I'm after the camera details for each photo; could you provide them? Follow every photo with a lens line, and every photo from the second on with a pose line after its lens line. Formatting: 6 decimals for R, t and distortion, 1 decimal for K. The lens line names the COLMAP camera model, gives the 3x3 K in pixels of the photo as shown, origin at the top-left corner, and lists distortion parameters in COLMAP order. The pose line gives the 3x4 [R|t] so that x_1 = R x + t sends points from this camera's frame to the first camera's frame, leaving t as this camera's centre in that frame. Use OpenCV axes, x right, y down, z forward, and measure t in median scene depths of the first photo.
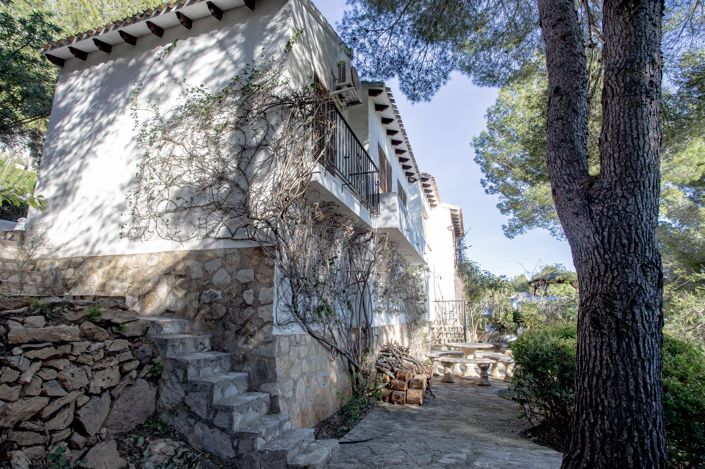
lens RADIAL K [[375.0, 0, 348.8], [0, 375.0, 234.1], [0, 0, 1]] dist [-0.069369, 0.029599]
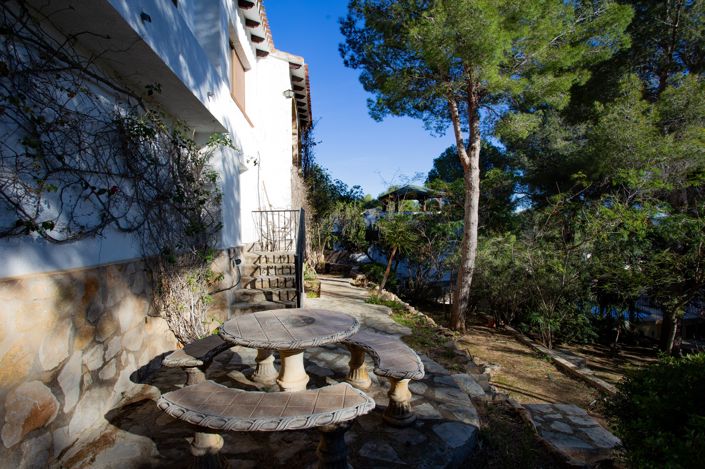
lens RADIAL K [[375.0, 0, 348.8], [0, 375.0, 234.1], [0, 0, 1]] dist [-0.069369, 0.029599]
pose [[0.926121, -0.020547, 0.376666, 0.099948], [-0.061727, 0.976802, 0.205054, 0.058913], [-0.372141, -0.213155, 0.903369, 0.280747]]
